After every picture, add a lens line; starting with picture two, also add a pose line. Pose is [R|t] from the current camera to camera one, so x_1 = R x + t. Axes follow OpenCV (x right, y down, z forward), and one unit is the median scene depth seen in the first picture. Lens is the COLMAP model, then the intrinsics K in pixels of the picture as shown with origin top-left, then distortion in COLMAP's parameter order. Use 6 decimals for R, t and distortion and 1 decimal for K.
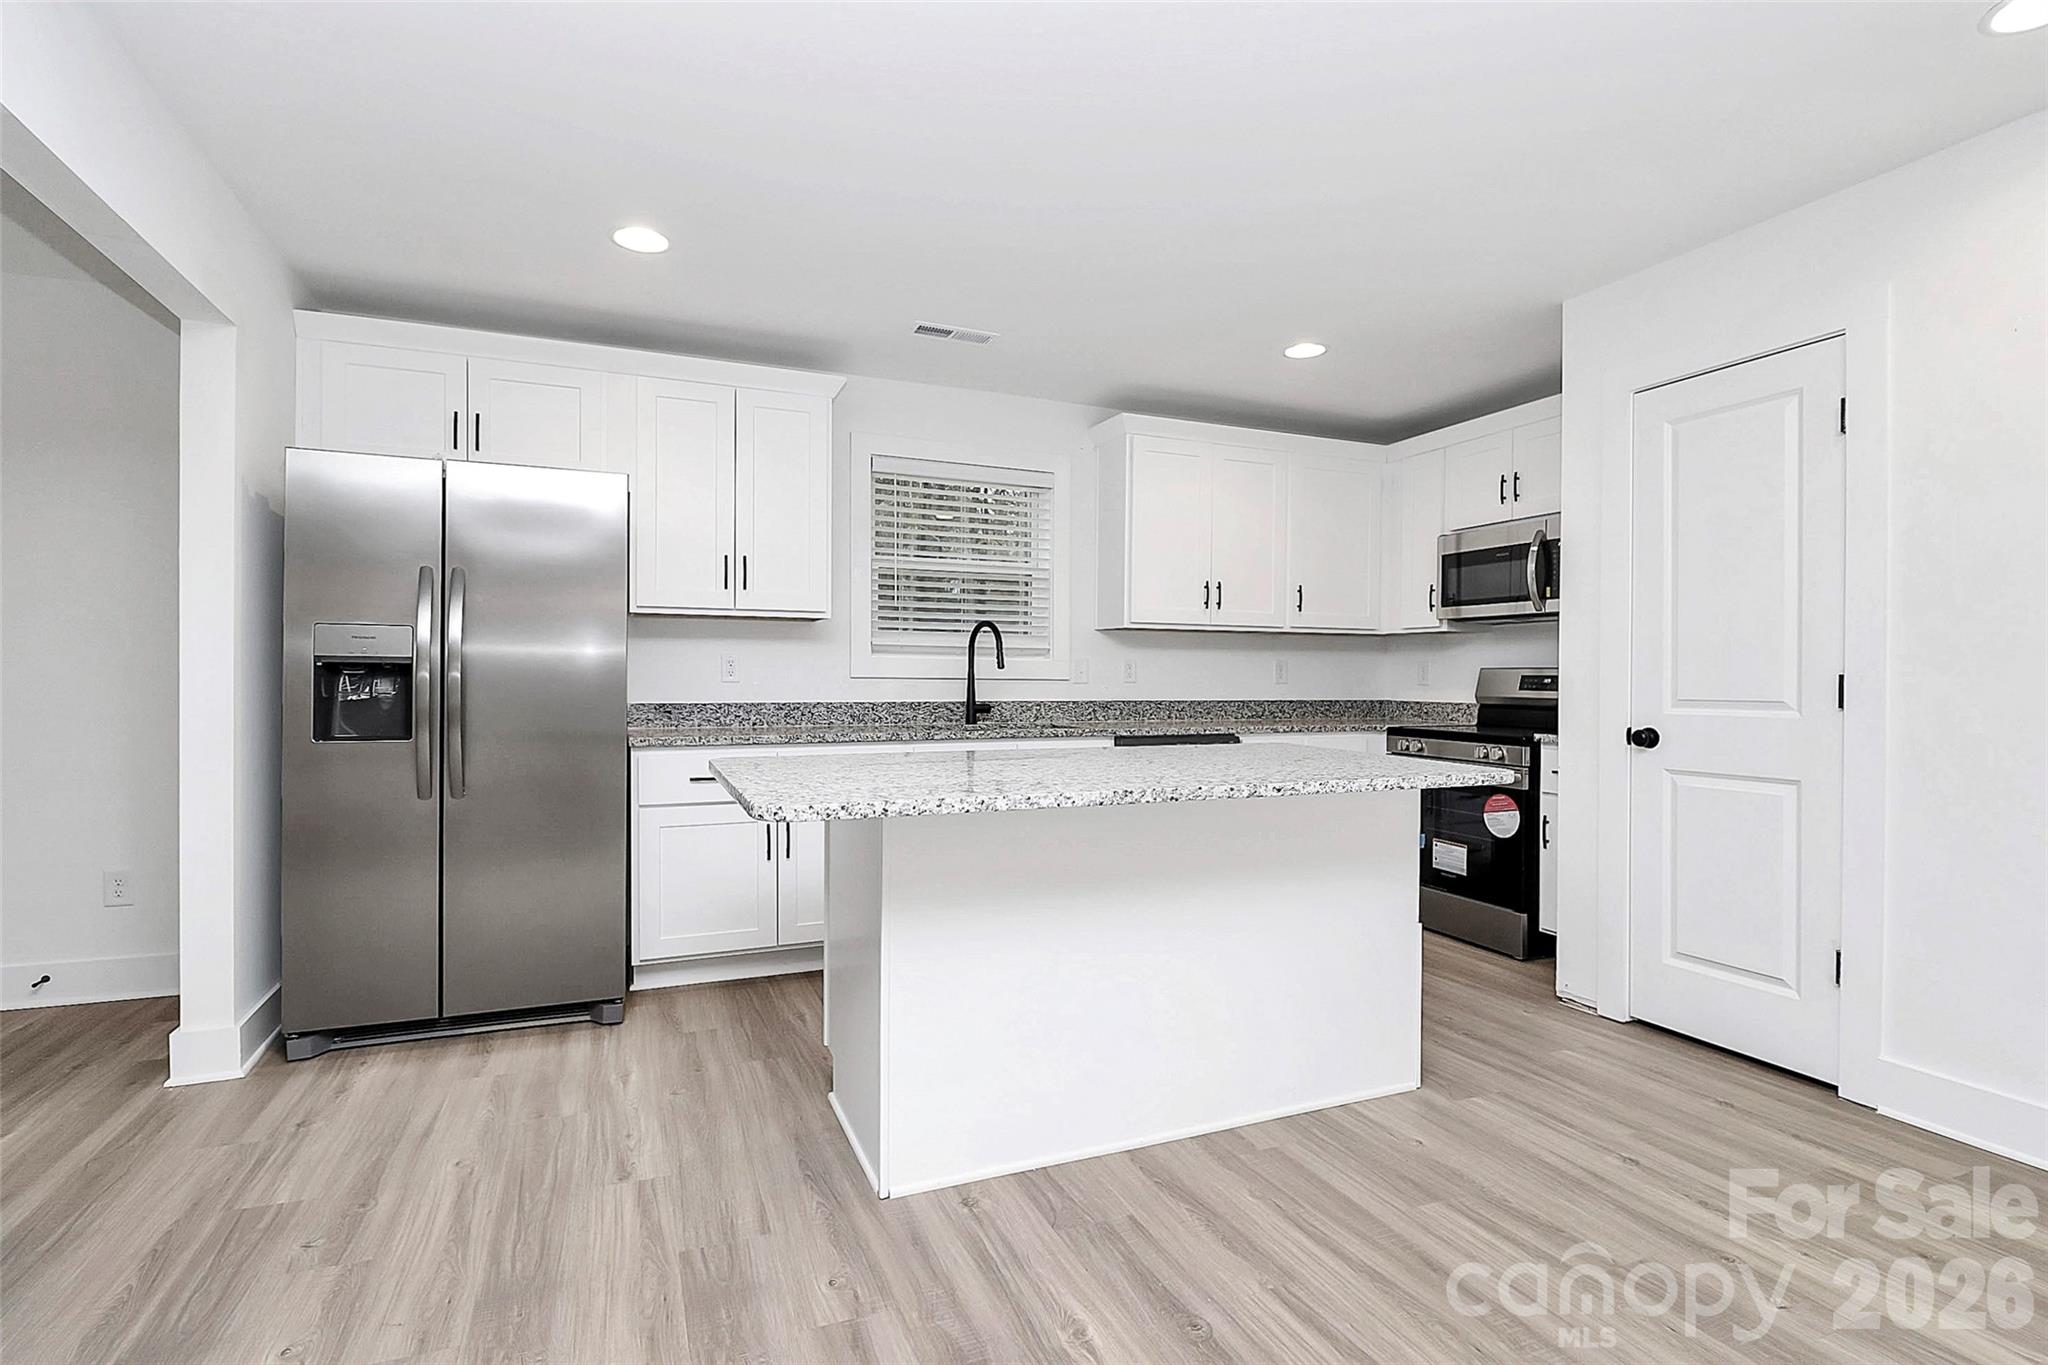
lens RADIAL K [[974.3, 0, 1062.1], [0, 974.3, 677.5], [0, 0, 1]] dist [0.001499, -0.006576]
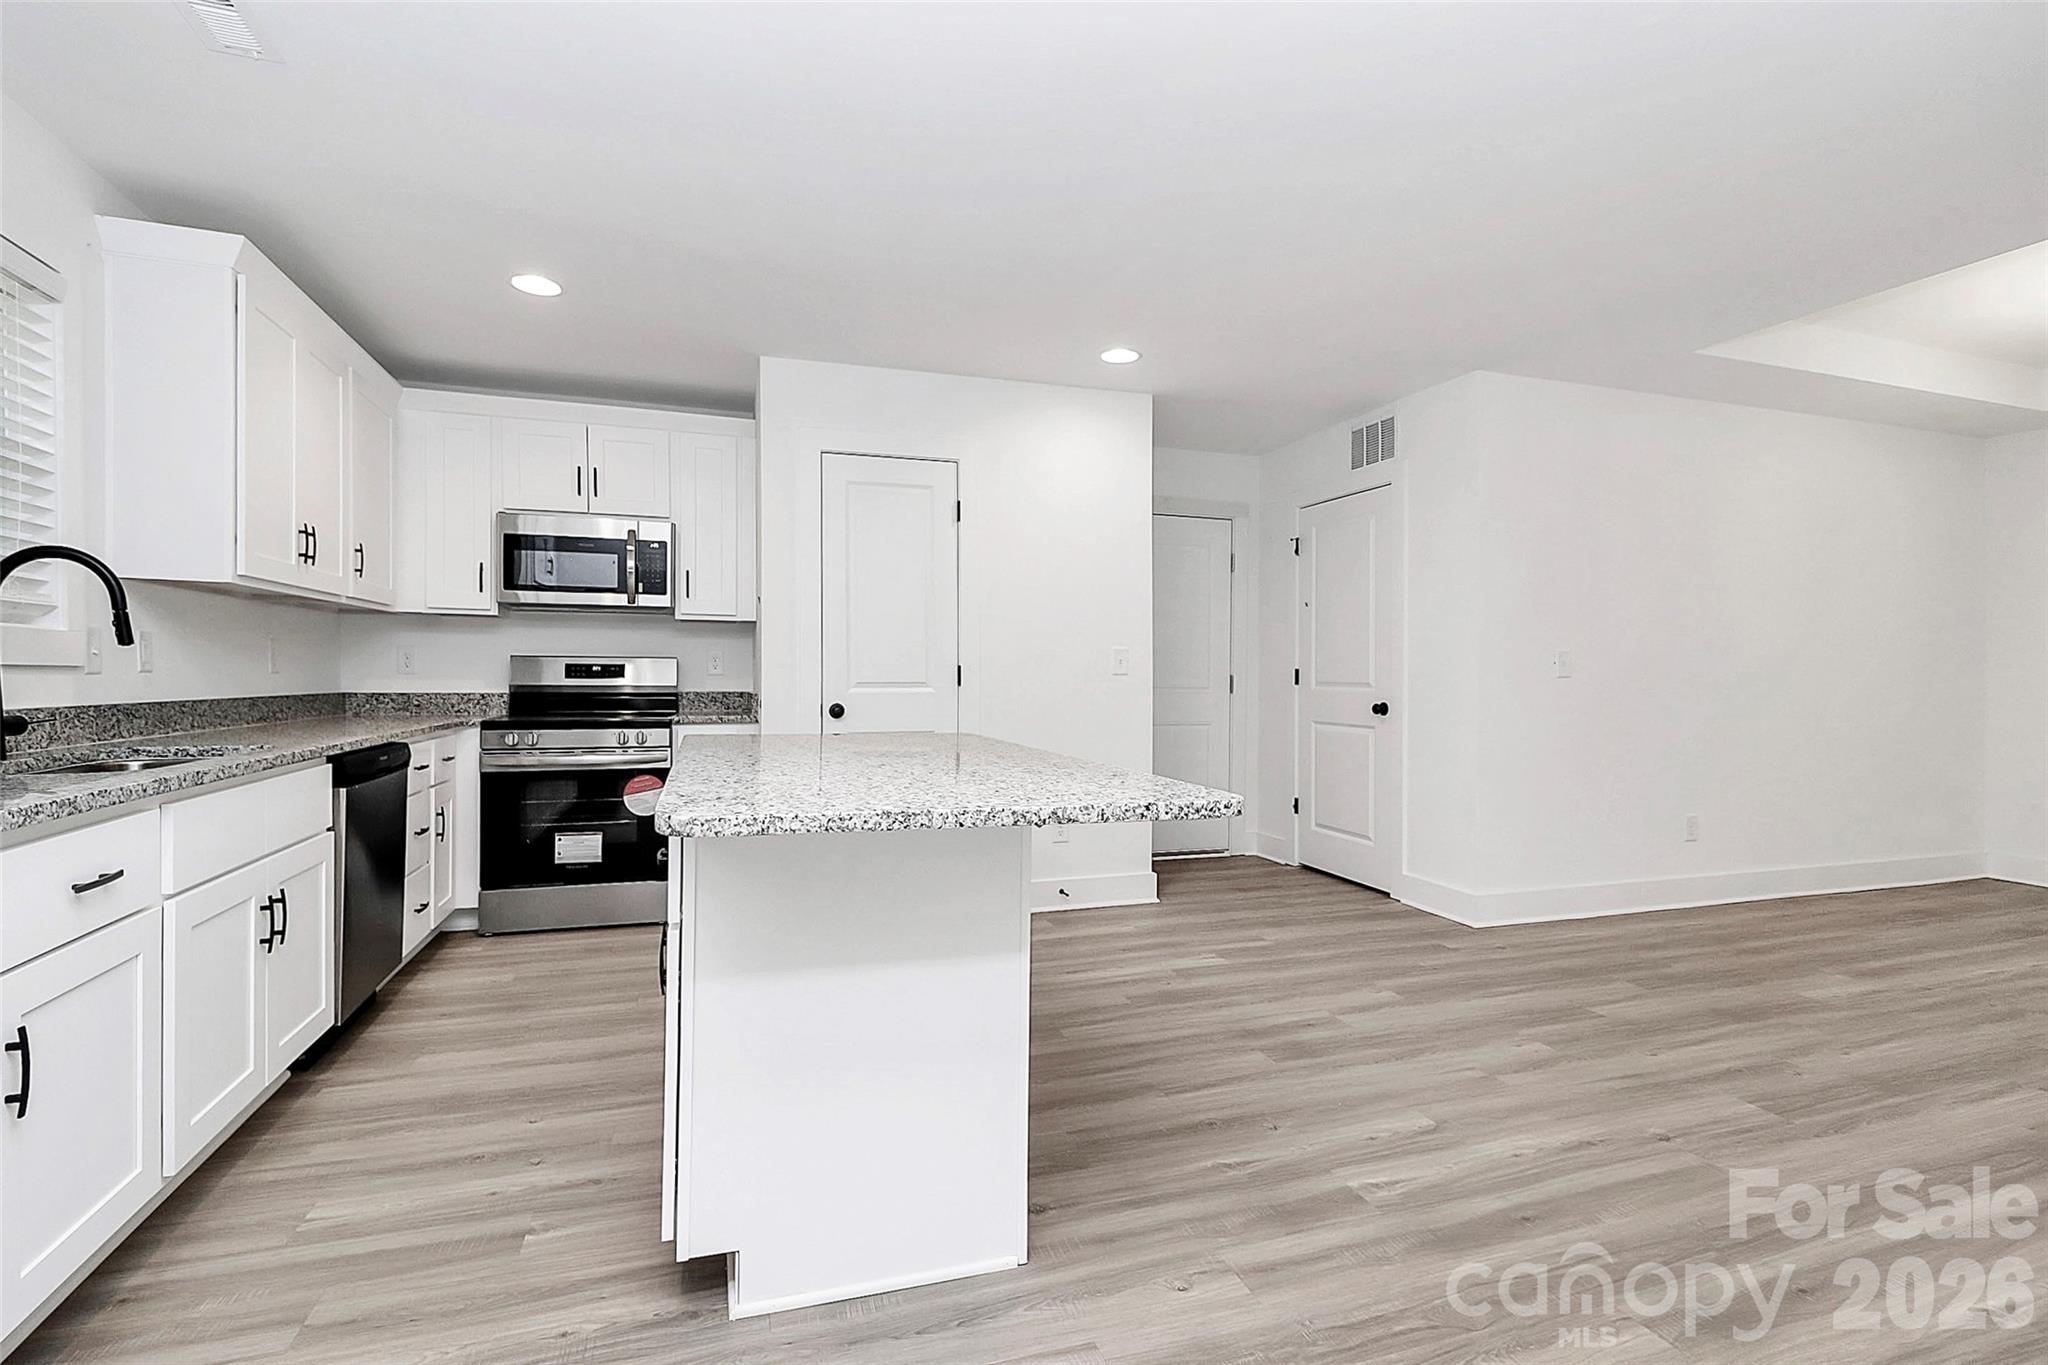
lens RADIAL K [[974.3, 0, 1021.5], [0, 974.3, 683.7], [0, 0, 1]] dist [0.001499, -0.006576]
pose [[0.072249, -0.017459, 0.997234, -0.514116], [-0.007495, 0.999809, 0.018047, -0.002889], [-0.997358, -0.008778, 0.072104, 0.447630]]
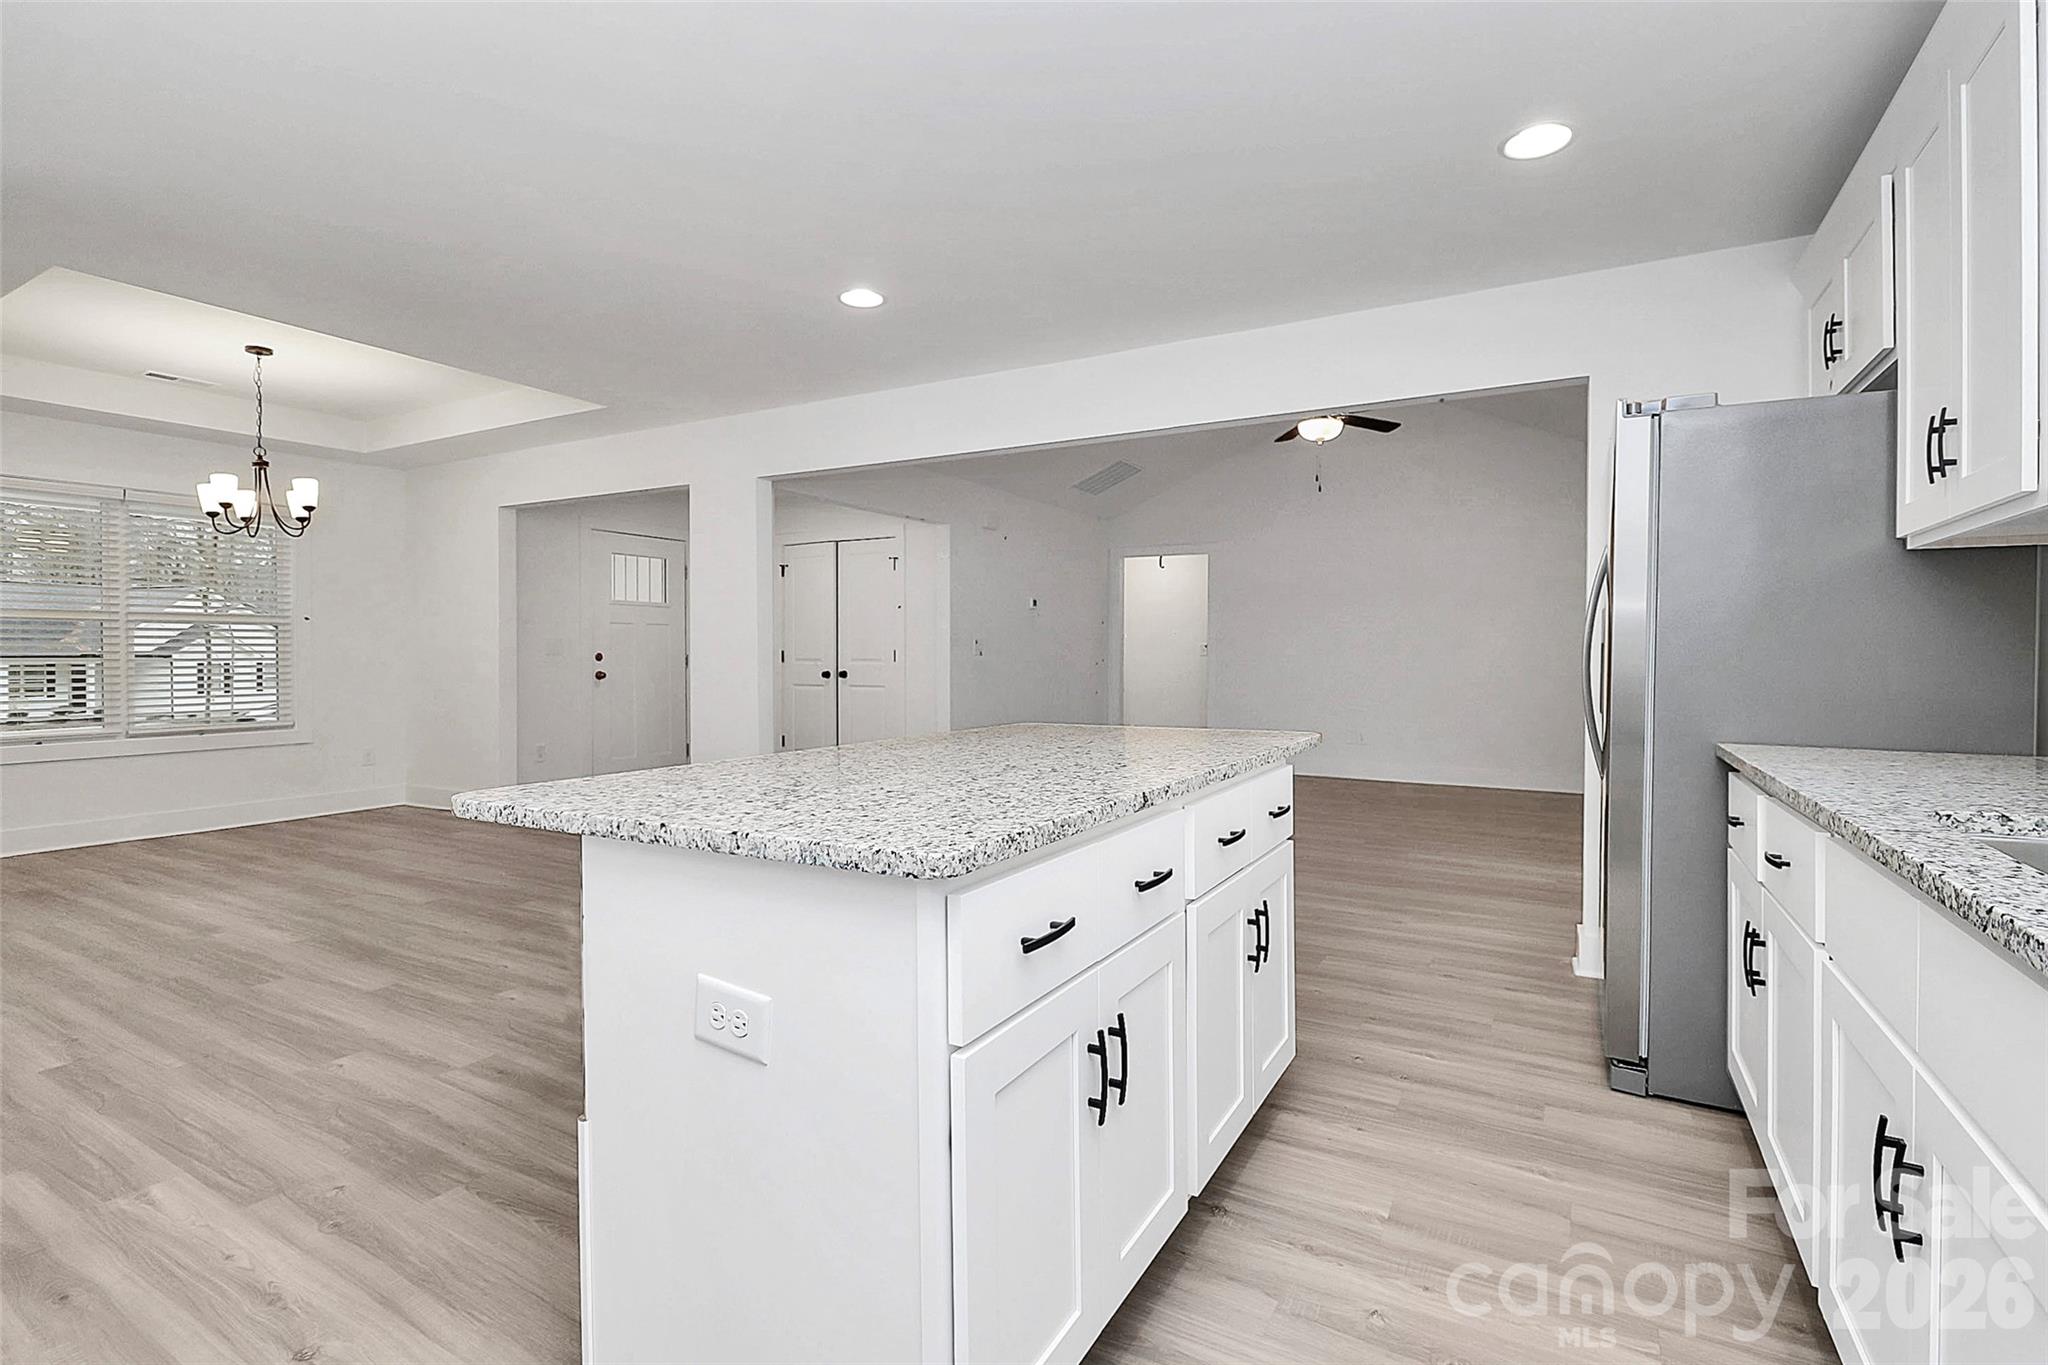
lens RADIAL K [[974.3, 0, 1015.2], [0, 974.3, 662.1], [0, 0, 1]] dist [0.001499, -0.006576]
pose [[-0.794522, 0.003937, -0.607223, 0.297629], [0.000167, 0.999980, 0.006265, 0.001293], [0.607236, 0.004876, -0.794507, 0.942970]]
